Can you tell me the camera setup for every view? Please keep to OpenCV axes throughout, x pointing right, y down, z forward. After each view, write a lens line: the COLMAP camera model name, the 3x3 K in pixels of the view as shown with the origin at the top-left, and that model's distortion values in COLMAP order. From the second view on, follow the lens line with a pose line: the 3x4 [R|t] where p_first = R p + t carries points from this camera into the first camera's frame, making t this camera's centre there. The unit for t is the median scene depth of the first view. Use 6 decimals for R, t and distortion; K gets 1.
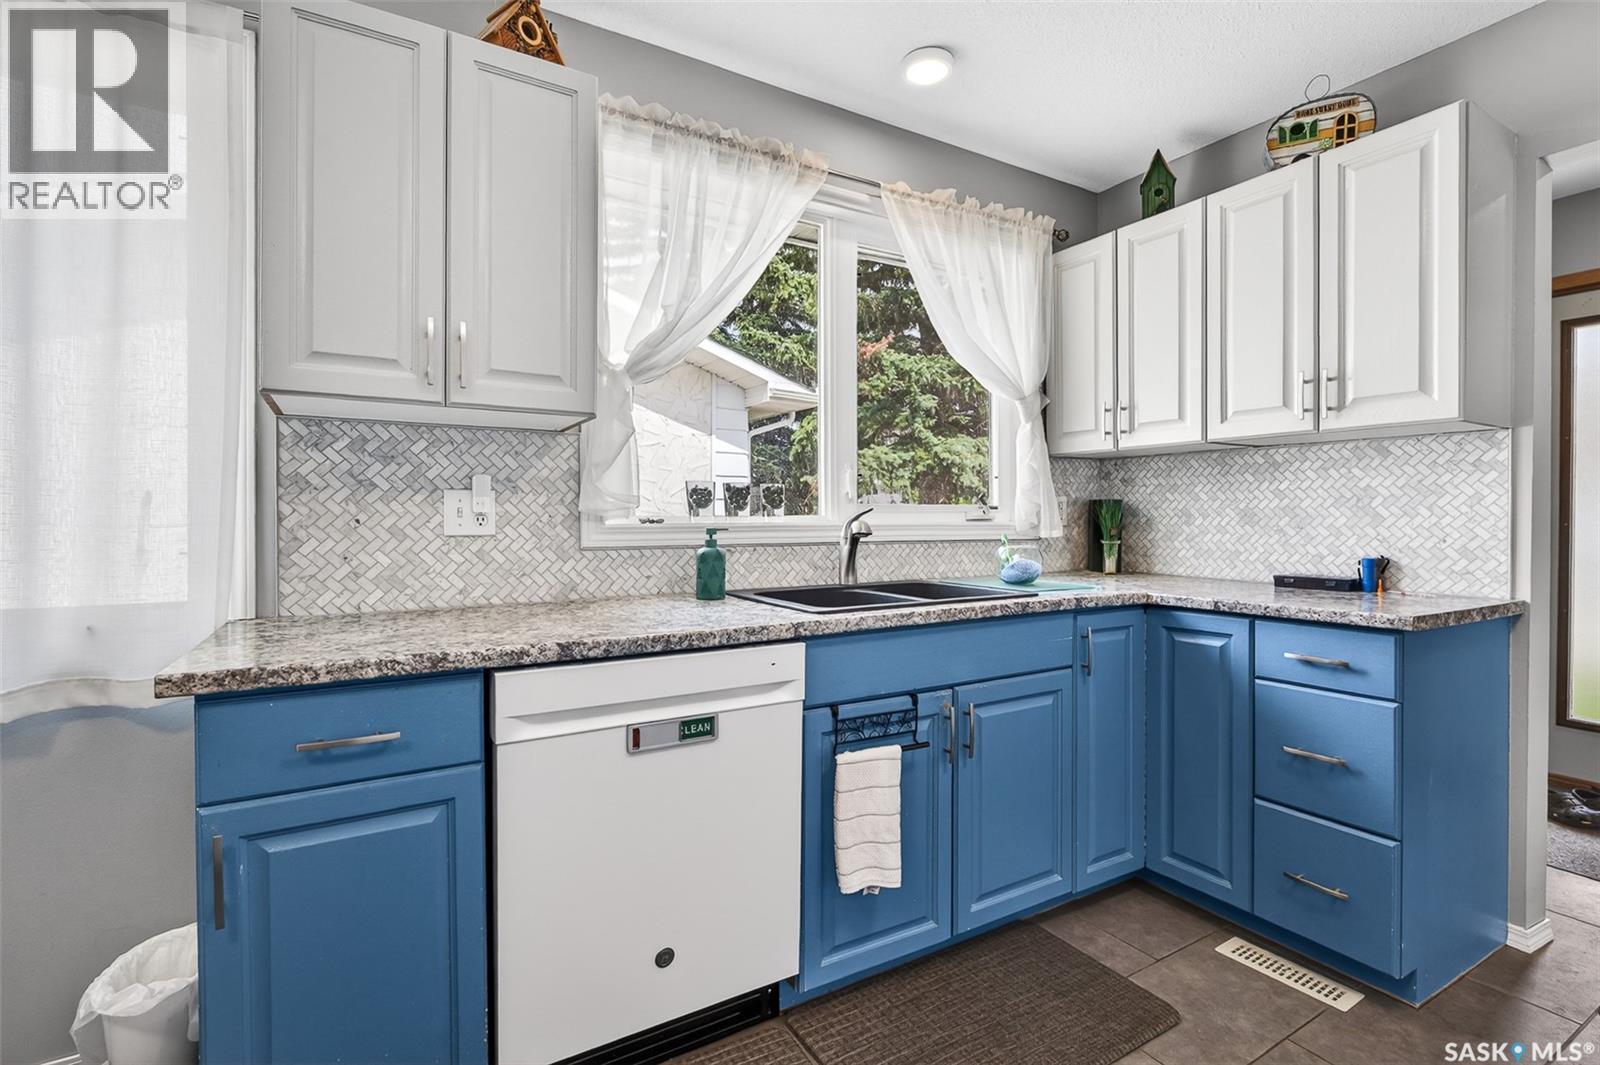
lens RADIAL K [[715.1, 0, 794.0], [0, 715.1, 527.0], [0, 0, 1]] dist [0.000815, 0.000652]
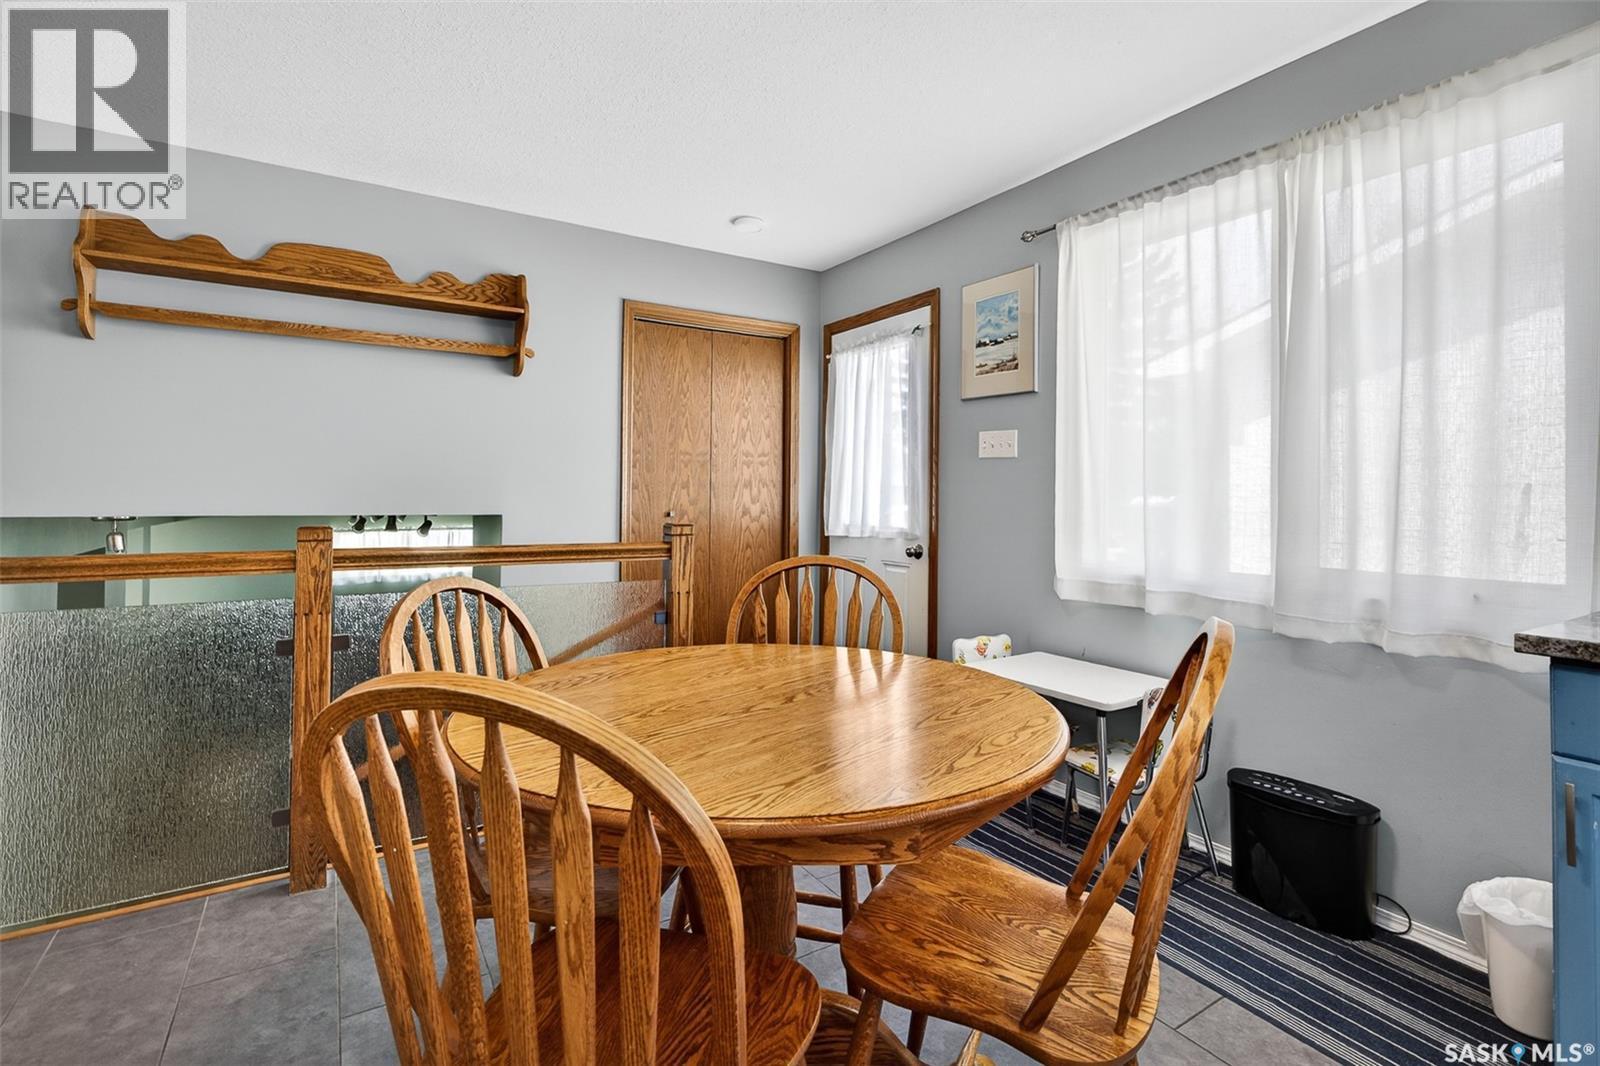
lens RADIAL K [[739.2, 0, 793.0], [0, 739.2, 487.9], [0, 0, 1]] dist [-0.001577, 0.000220]
pose [[0.028233, -0.013978, -0.999504, 0.178632], [-0.023001, 0.999628, -0.014629, 0.000203], [0.999337, 0.023403, 0.027901, -0.149405]]
